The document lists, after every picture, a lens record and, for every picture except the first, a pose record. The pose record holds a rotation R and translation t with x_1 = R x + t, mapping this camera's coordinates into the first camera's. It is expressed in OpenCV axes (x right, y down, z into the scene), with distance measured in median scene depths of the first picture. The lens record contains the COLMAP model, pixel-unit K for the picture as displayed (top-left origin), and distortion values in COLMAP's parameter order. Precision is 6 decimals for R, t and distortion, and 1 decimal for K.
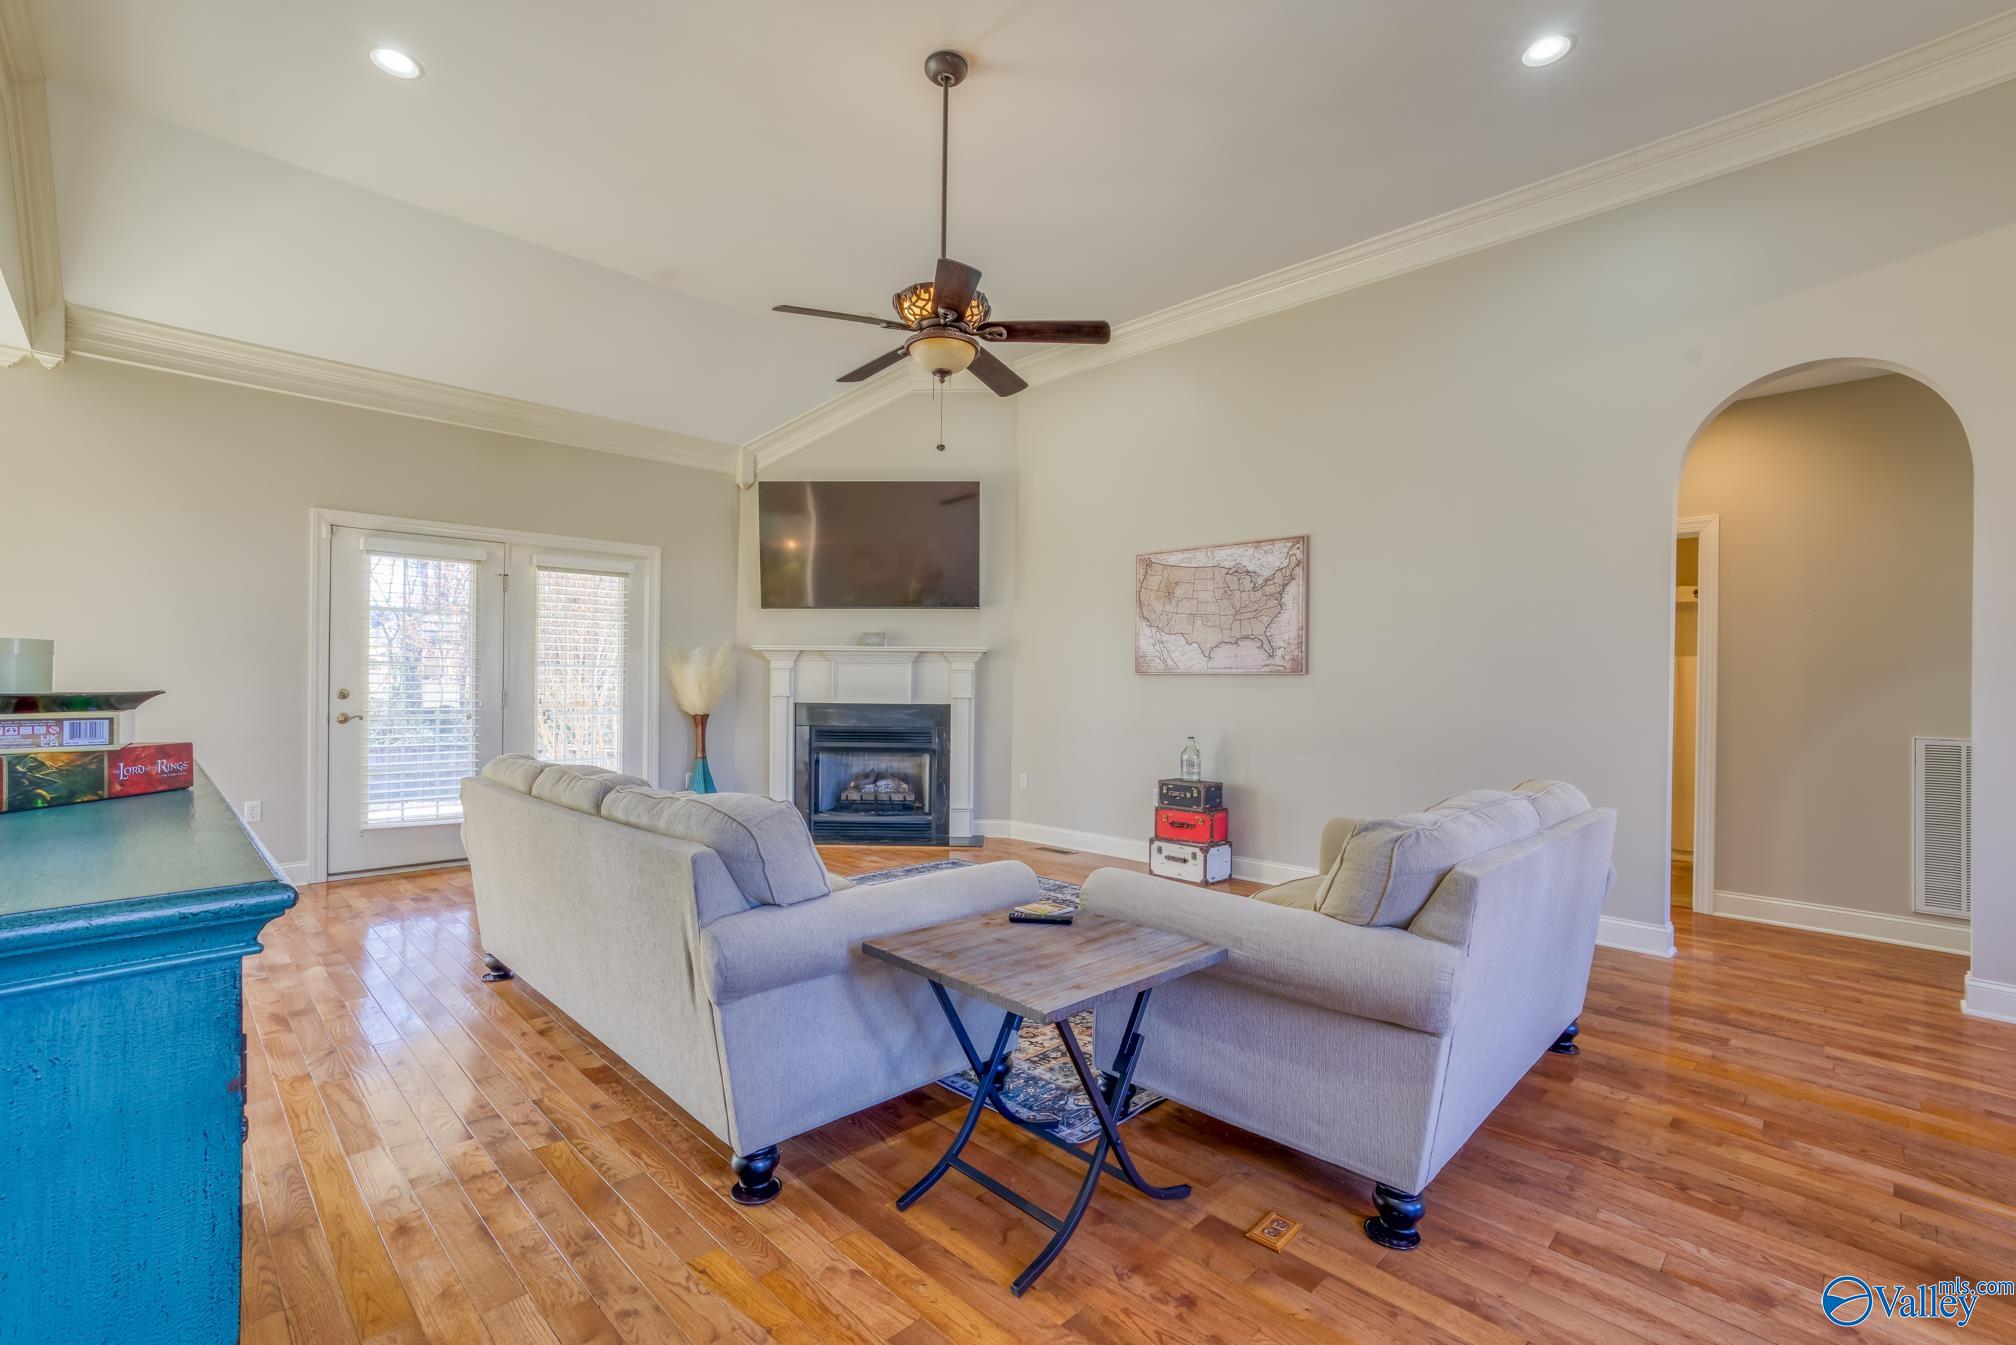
lens RADIAL K [[892.0, 0, 1017.5], [0, 892.0, 682.7], [0, 0, 1]] dist [-0.027382, 0.005181]
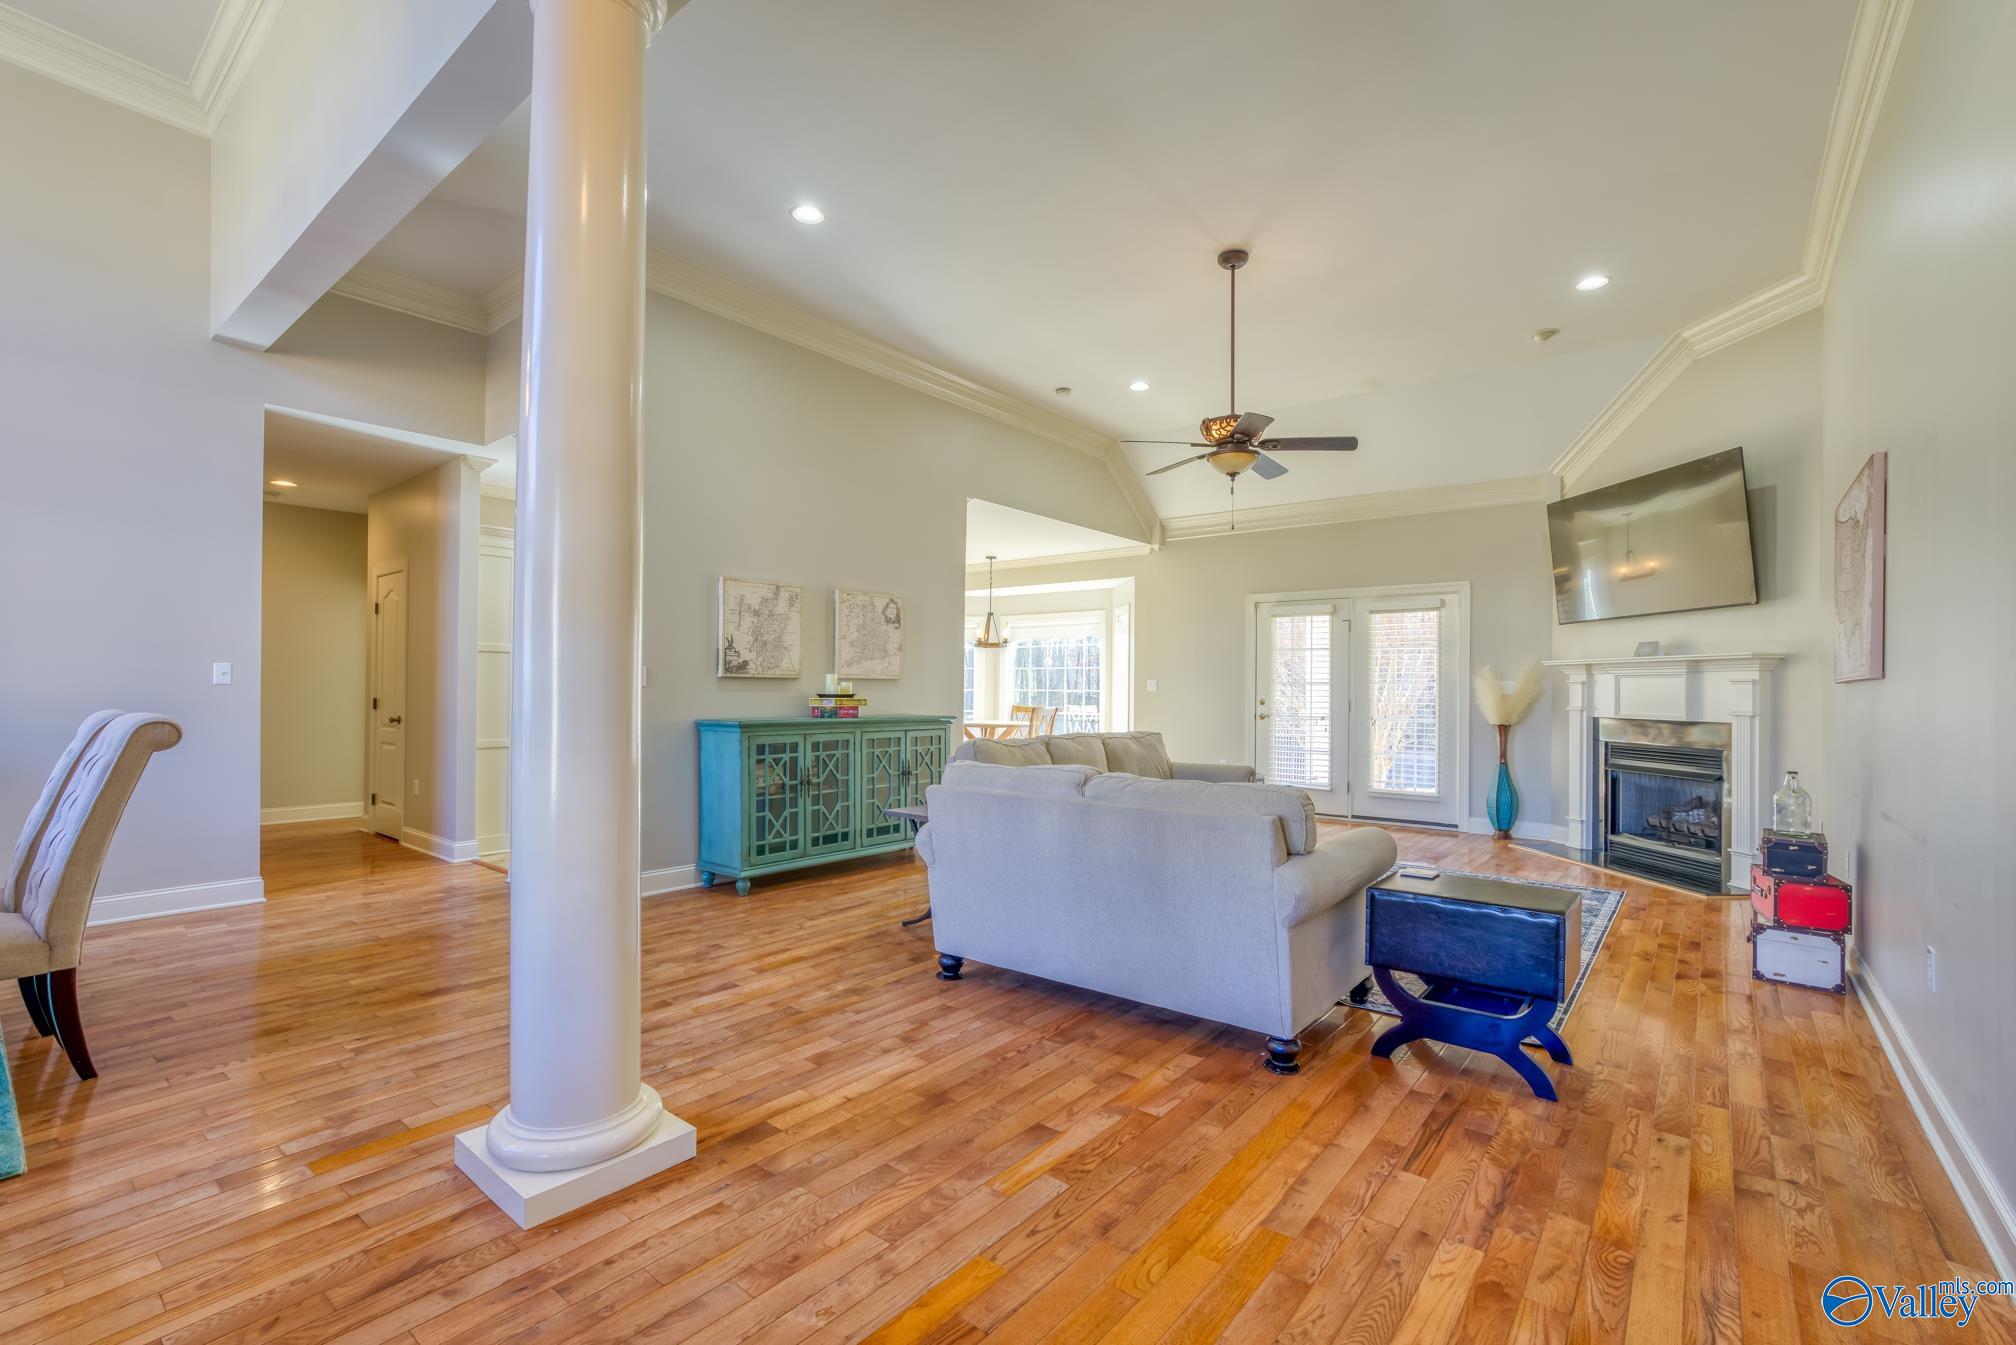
lens RADIAL K [[892.0, 0, 1017.1], [0, 892.0, 678.0], [0, 0, 1]] dist [-0.027382, 0.005181]
pose [[0.133671, -0.013439, -0.990935, 0.811999], [0.008069, 0.999890, -0.012471, -0.015046], [0.990993, -0.006329, 0.133765, 0.283636]]
